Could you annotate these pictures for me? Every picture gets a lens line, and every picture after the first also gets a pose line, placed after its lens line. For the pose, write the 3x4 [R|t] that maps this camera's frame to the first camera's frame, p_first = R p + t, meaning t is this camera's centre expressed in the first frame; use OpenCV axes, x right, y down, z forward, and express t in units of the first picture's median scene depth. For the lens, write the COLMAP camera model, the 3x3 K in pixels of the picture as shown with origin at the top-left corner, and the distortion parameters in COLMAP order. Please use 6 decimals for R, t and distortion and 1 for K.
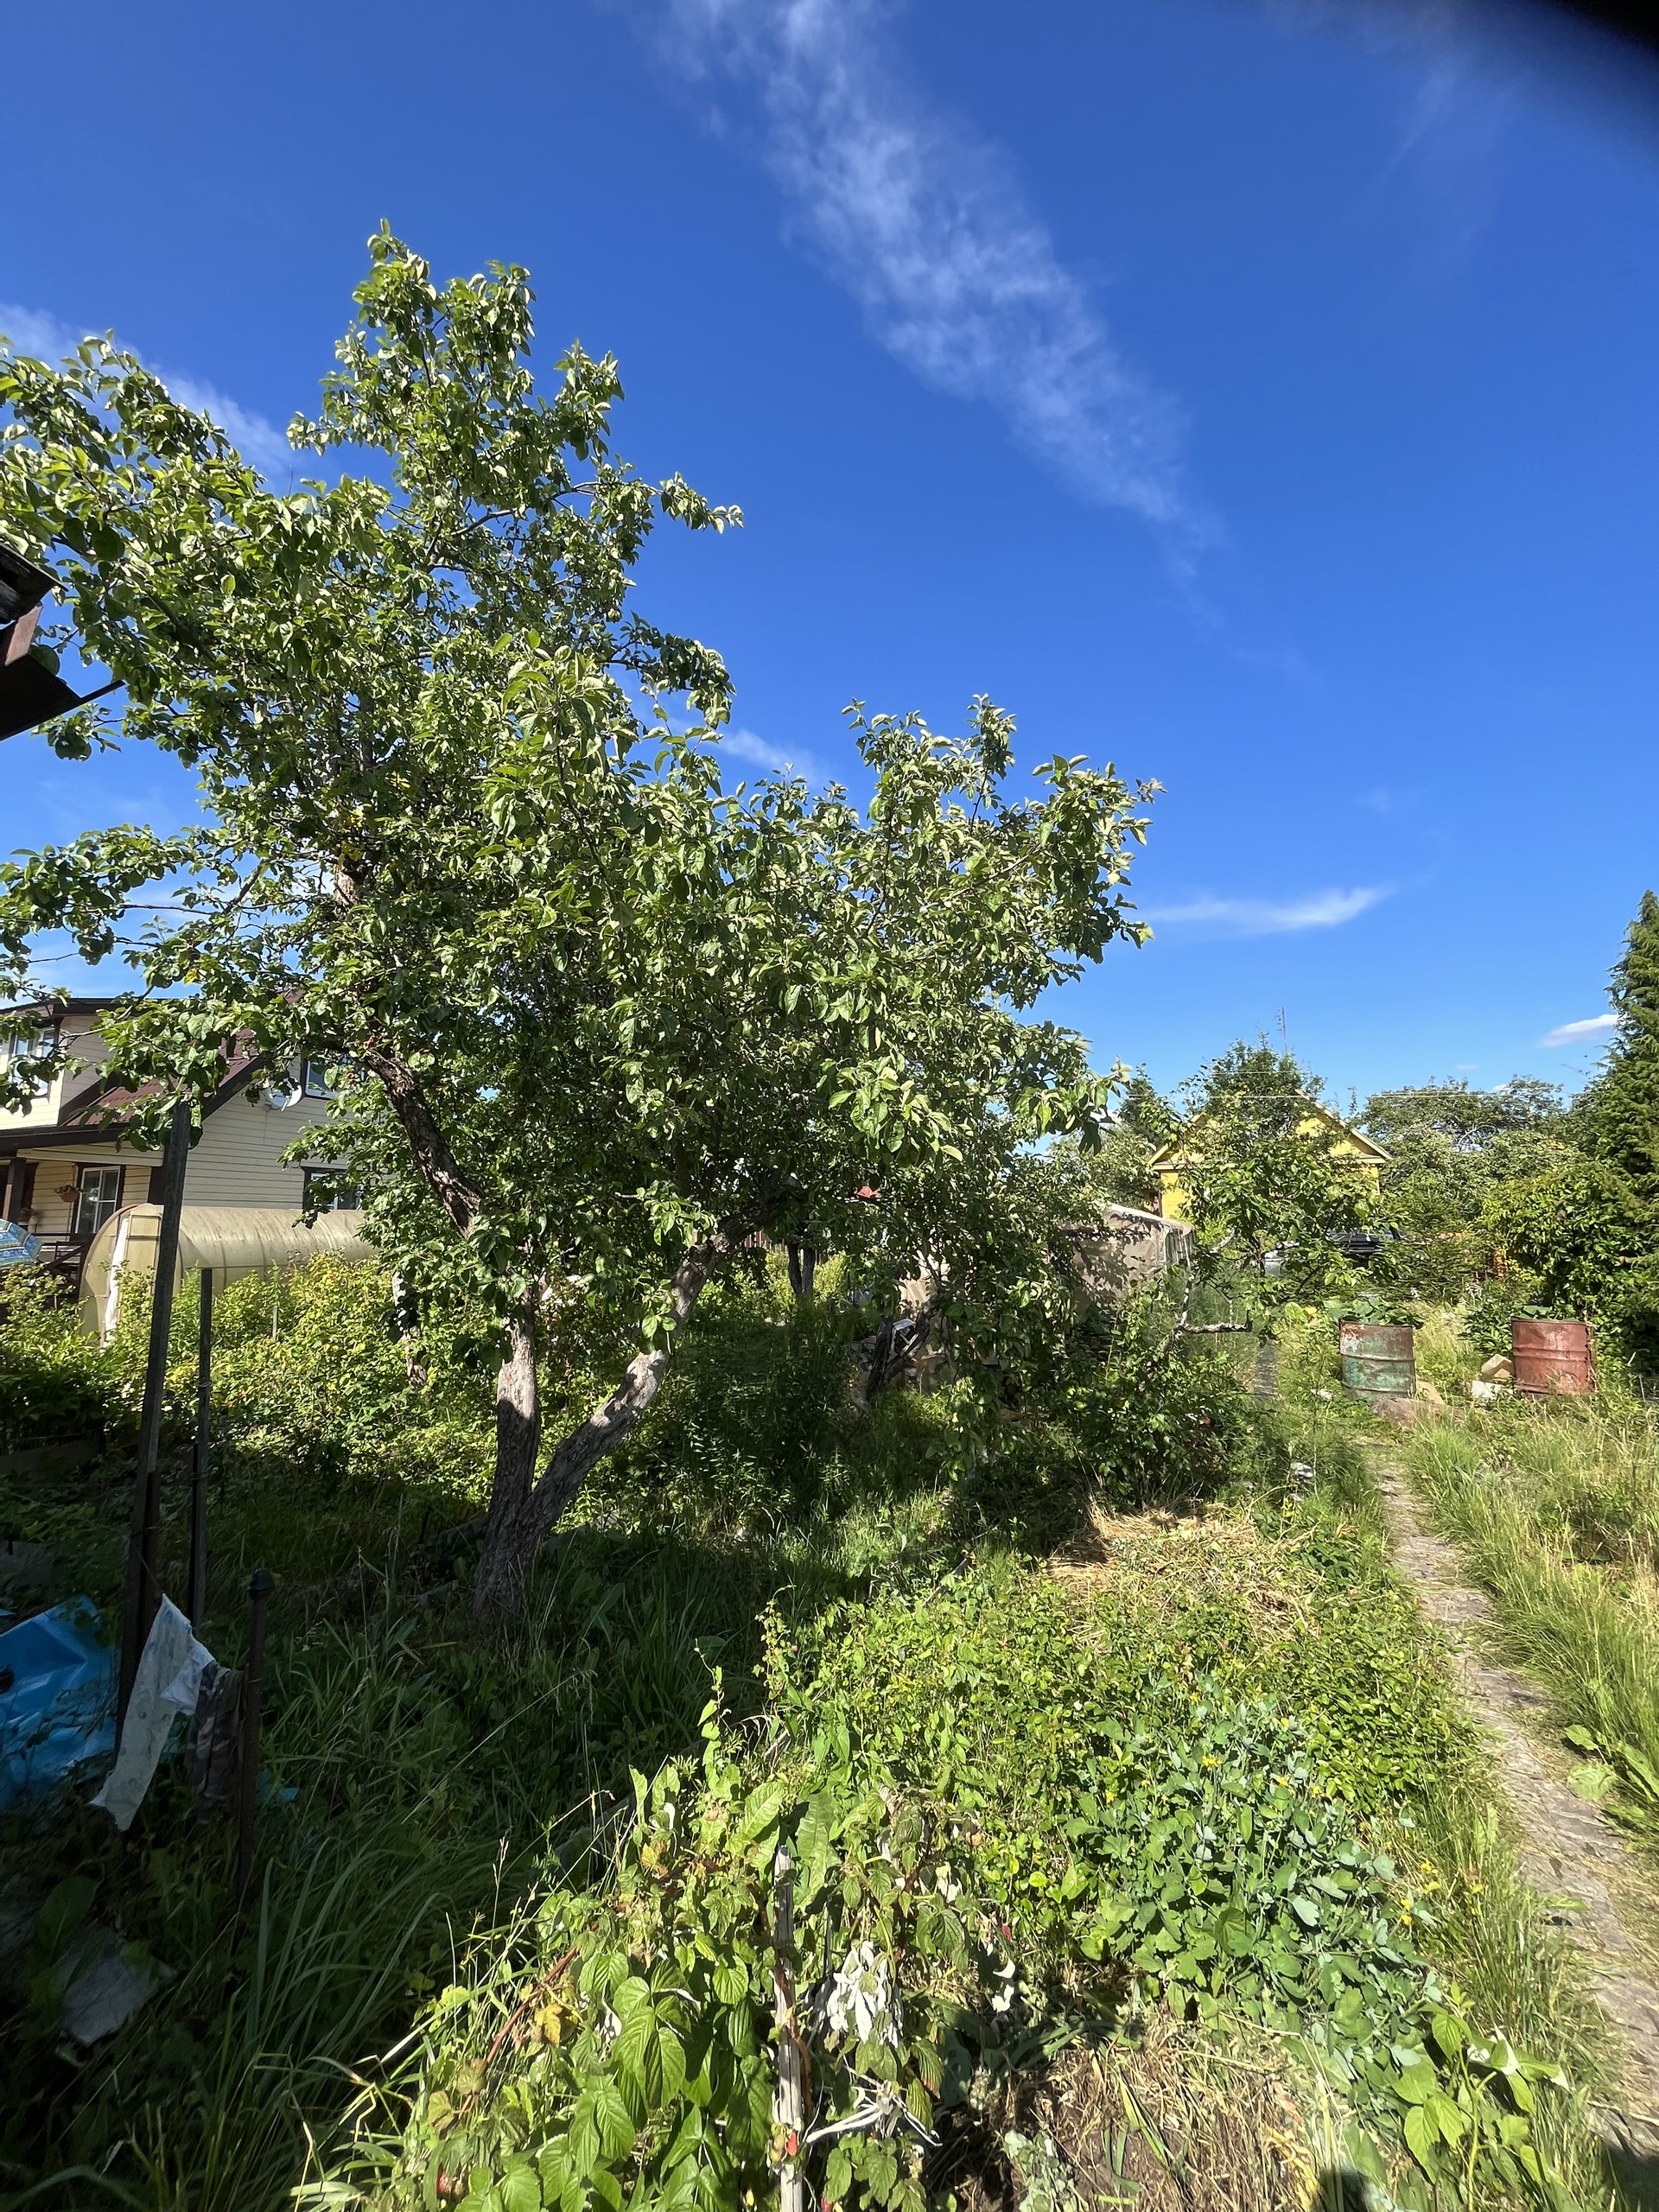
lens RADIAL K [[895.9, 0, 823.5], [0, 895.9, 1094.4], [0, 0, 1]] dist [-0.002196, 0.000698]
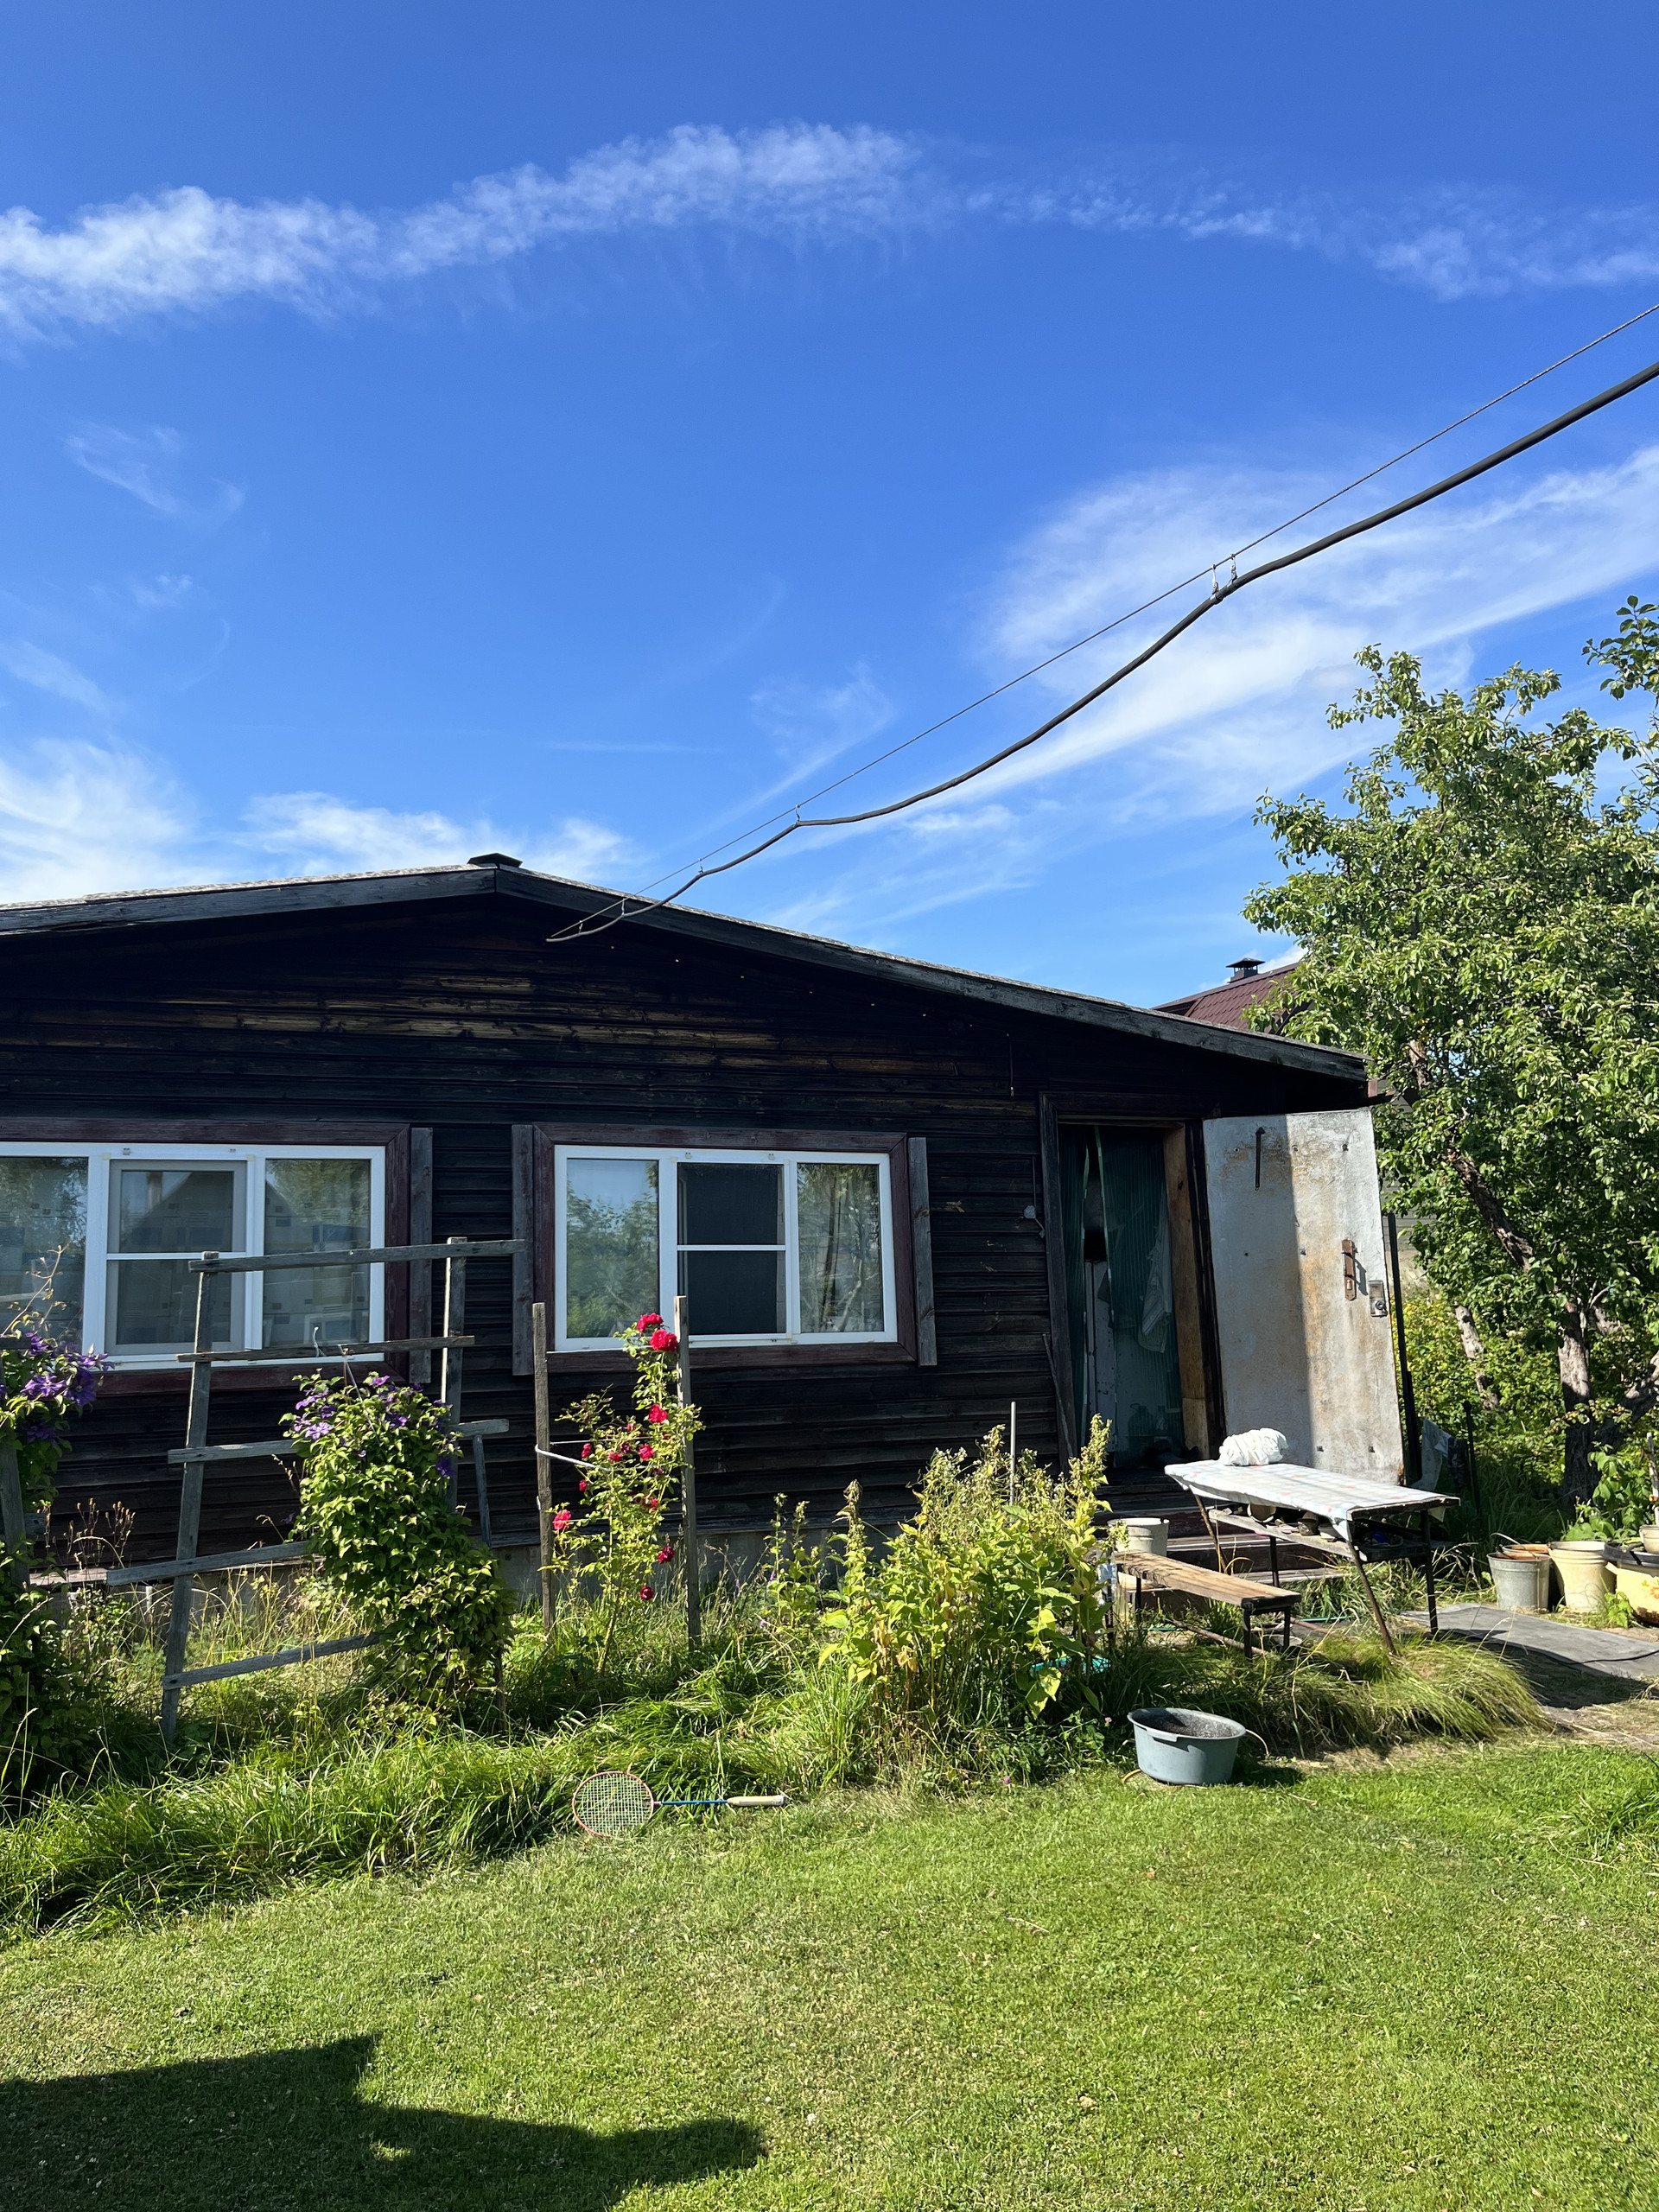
lens RADIAL K [[1684.8, 0, 808.3], [0, 1684.8, 1087.7], [0, 0, 1]] dist [0.059300, -0.074203]
pose [[0.730106, -0.092998, -0.676976, 0.751589], [0.118305, 0.992938, -0.008813, -0.292502], [0.673015, -0.073656, 0.735952, -2.081472]]
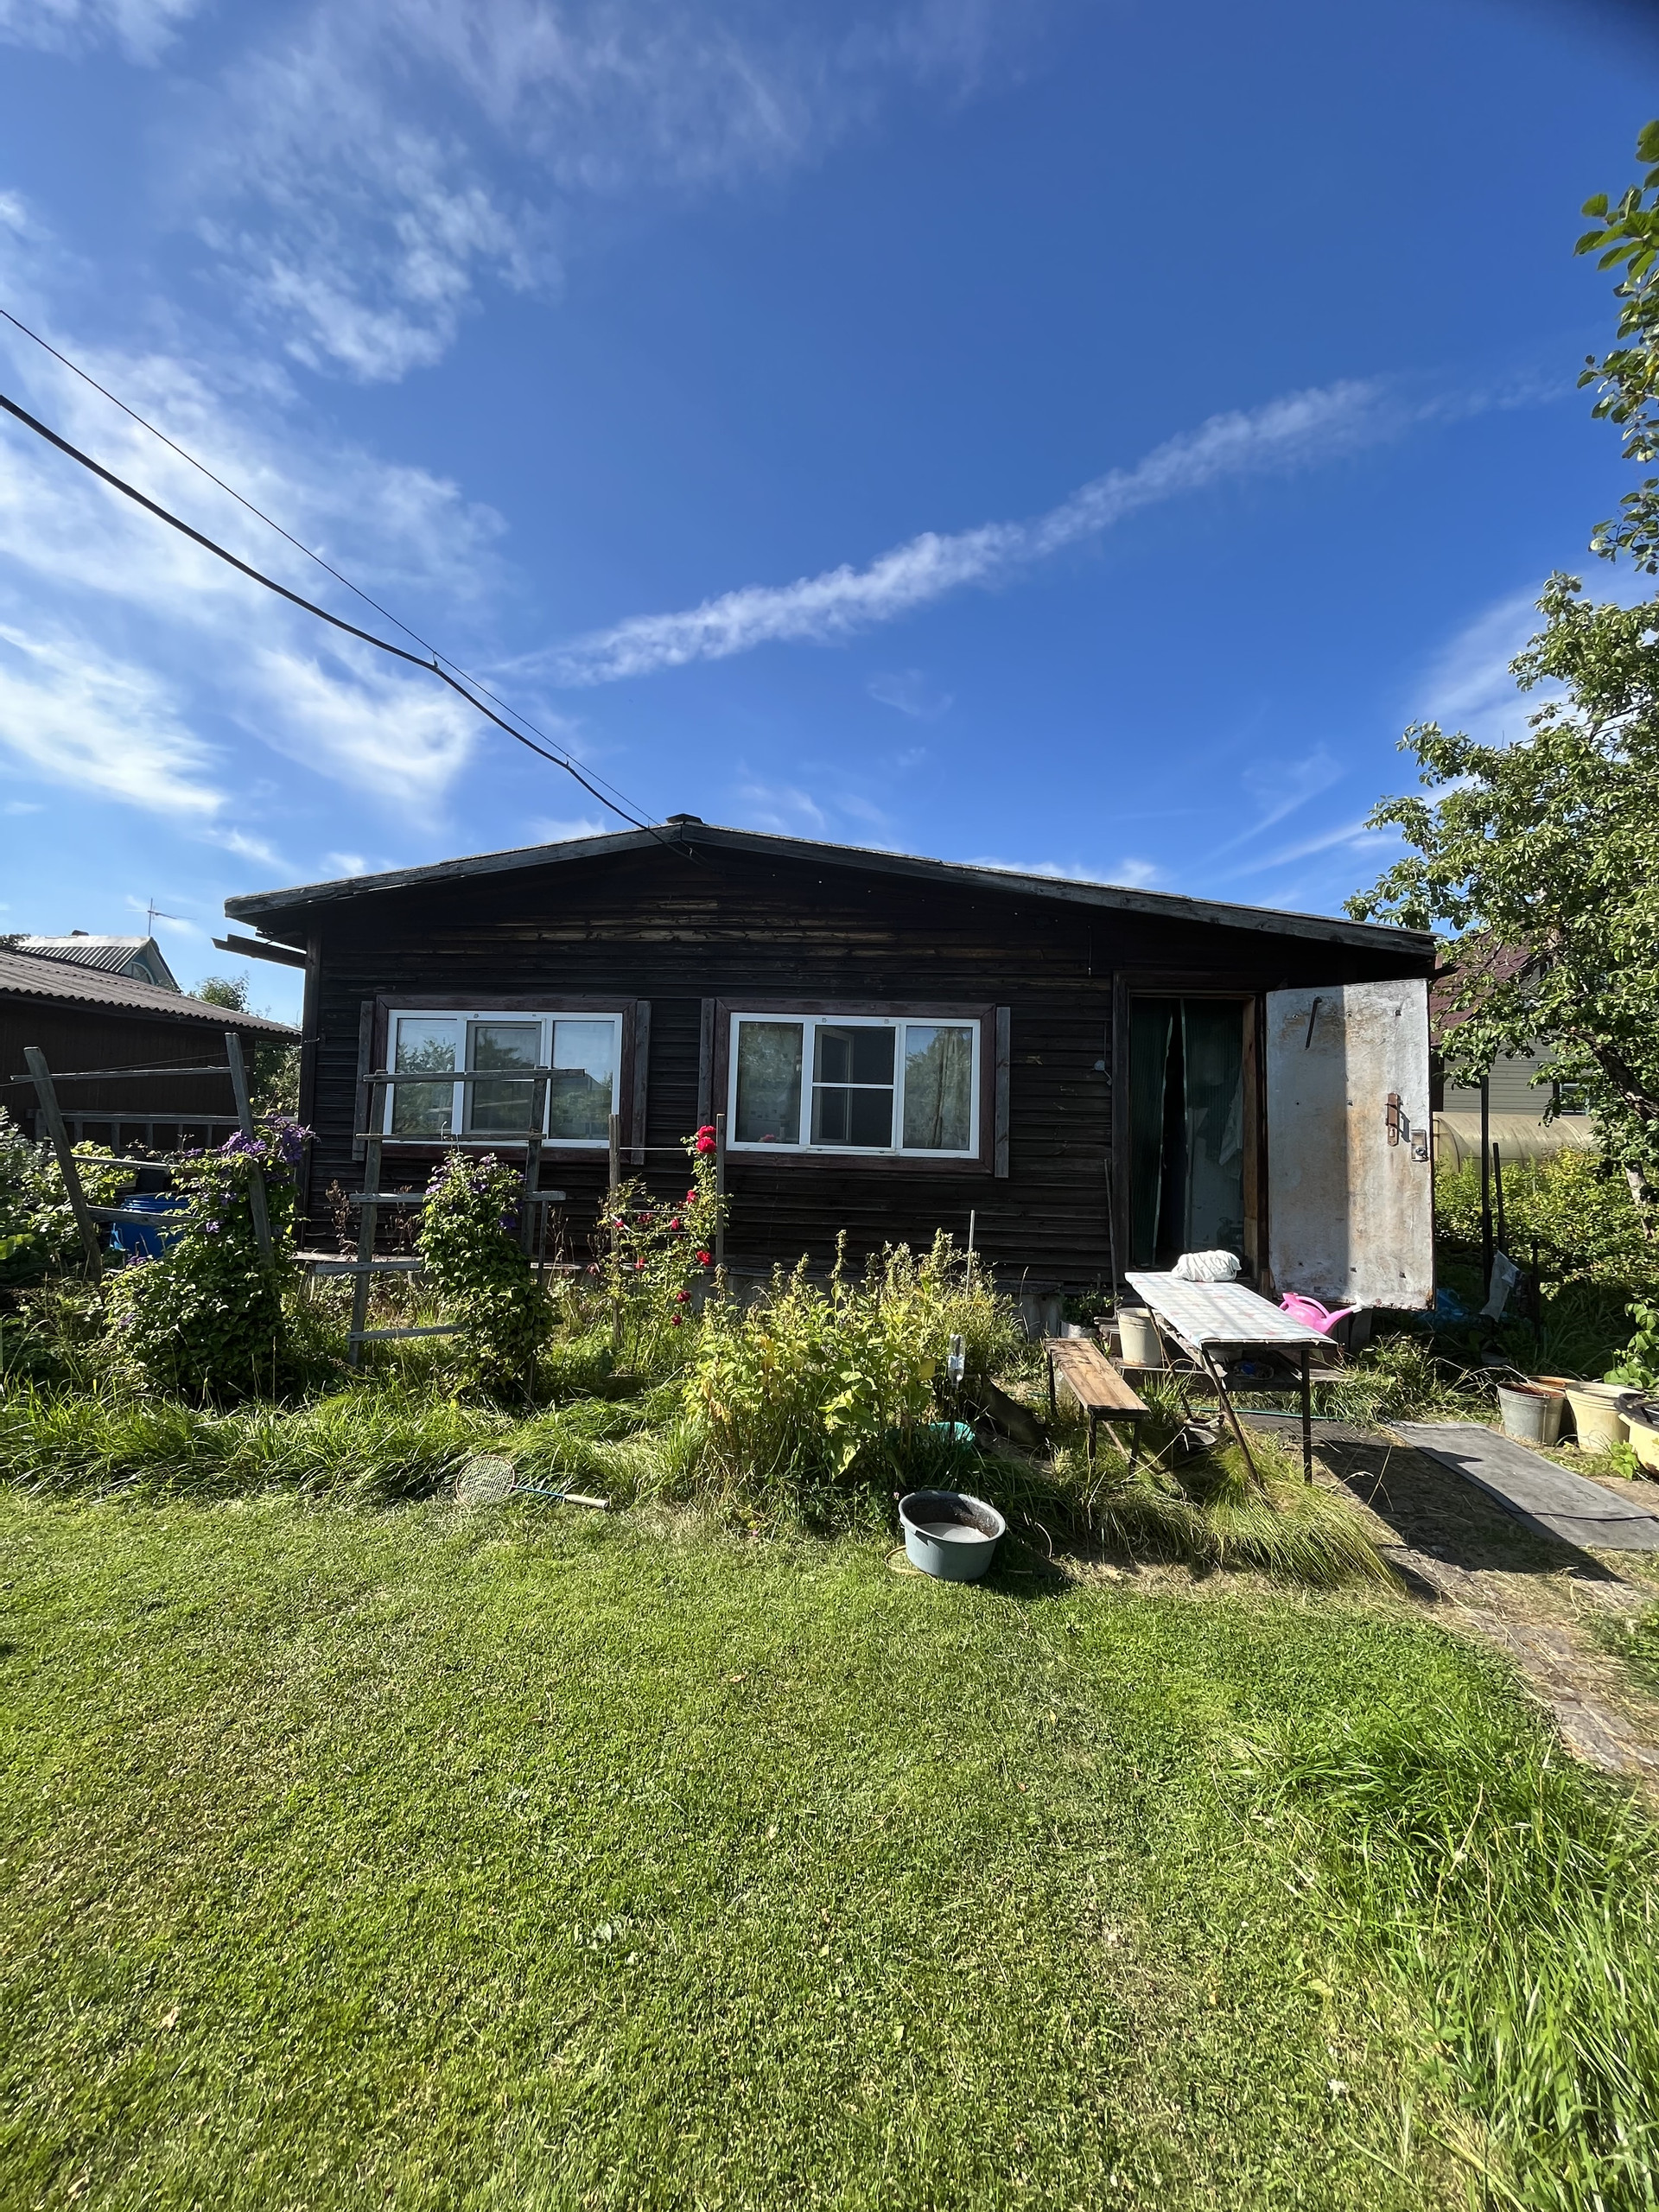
lens RADIAL K [[887.5, 0, 829.5], [0, 887.5, 1106.0], [0, 0, 1]] dist [0.002592, 0.000508]
pose [[0.349820, -0.000170, -0.936817, 0.688278], [0.113320, 0.992665, 0.042135, -0.144869], [0.929938, -0.120899, 0.347273, -1.110629]]
